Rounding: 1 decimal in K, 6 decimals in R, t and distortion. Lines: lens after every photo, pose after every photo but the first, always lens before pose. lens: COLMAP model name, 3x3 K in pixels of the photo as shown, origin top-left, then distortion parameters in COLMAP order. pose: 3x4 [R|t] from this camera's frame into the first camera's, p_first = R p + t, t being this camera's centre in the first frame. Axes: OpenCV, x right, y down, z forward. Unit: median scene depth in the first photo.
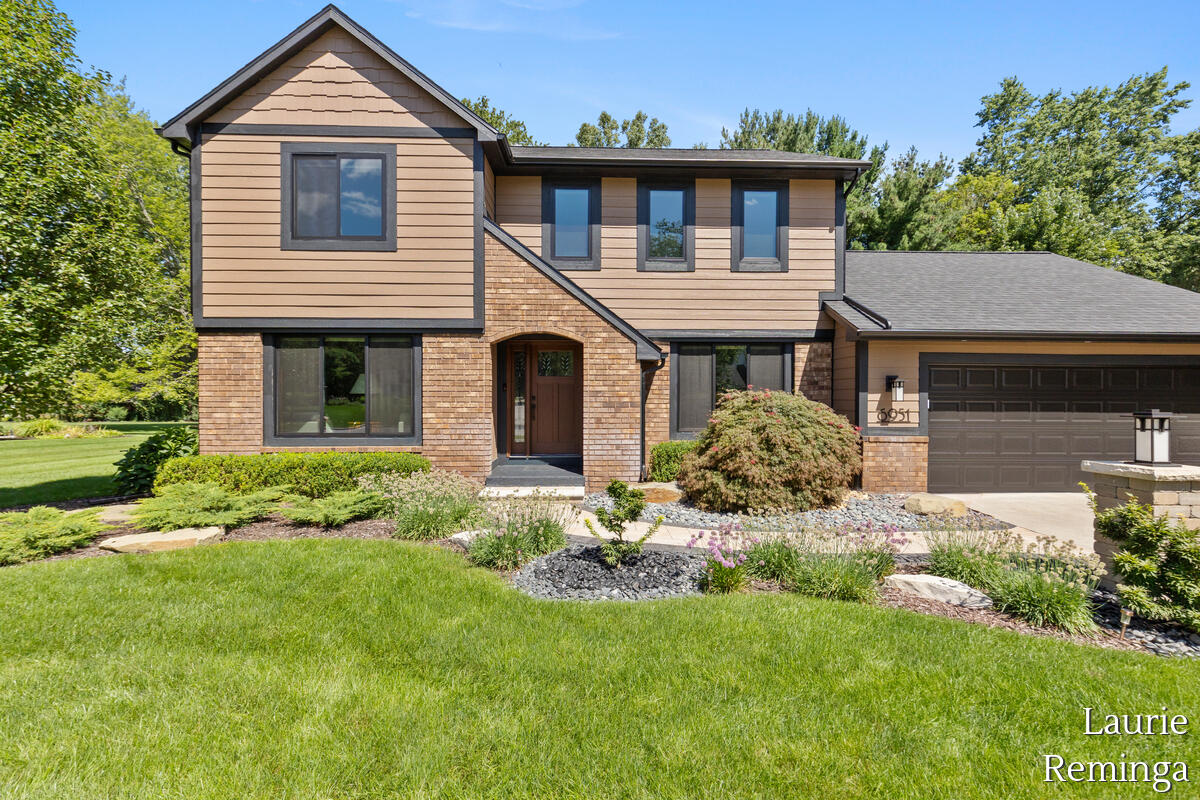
lens RADIAL K [[554.2, 0, 644.3], [0, 554.2, 378.1], [0, 0, 1]] dist [-0.000835, -0.000343]
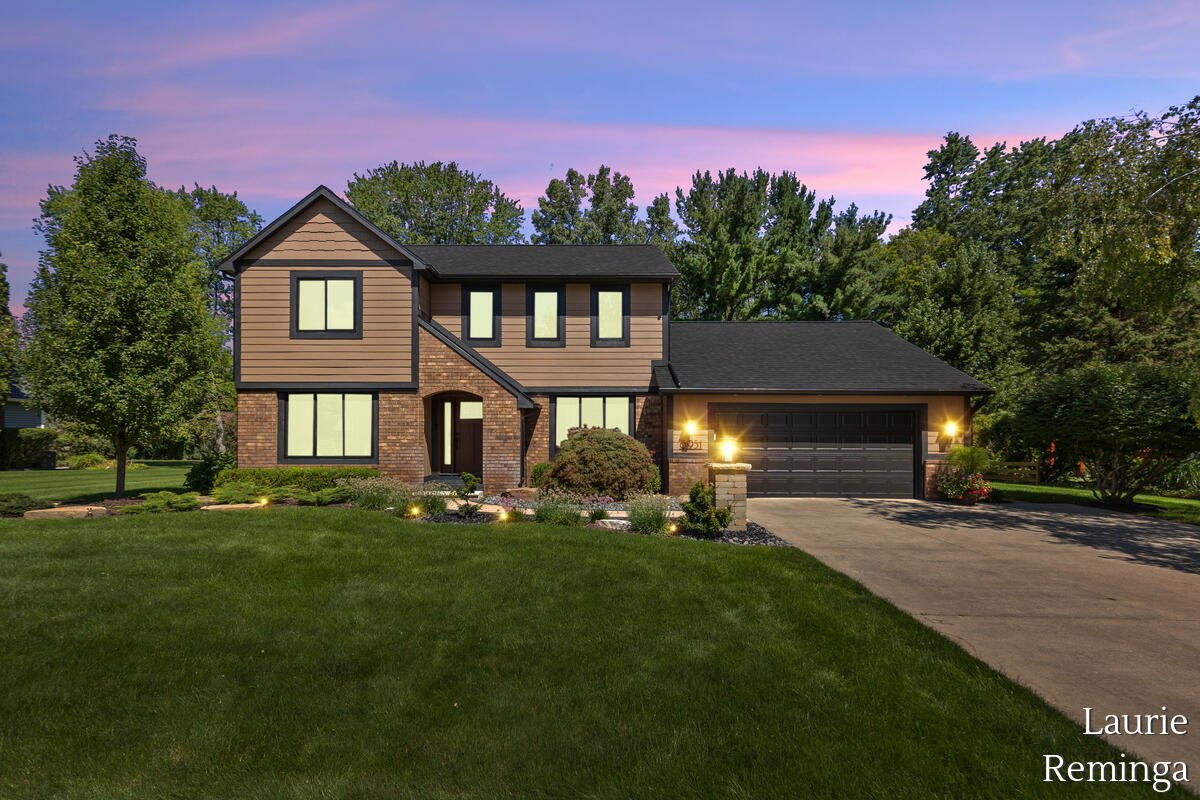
lens RADIAL K [[550.3, 0, 604.4], [0, 550.3, 410.9], [0, 0, 1]] dist [0.001618, 0.000334]
pose [[0.999453, -0.001706, -0.033019, 0.274929], [0.001159, 0.999862, -0.016590, -0.000237], [0.033043, 0.016542, 0.999317, -0.504898]]
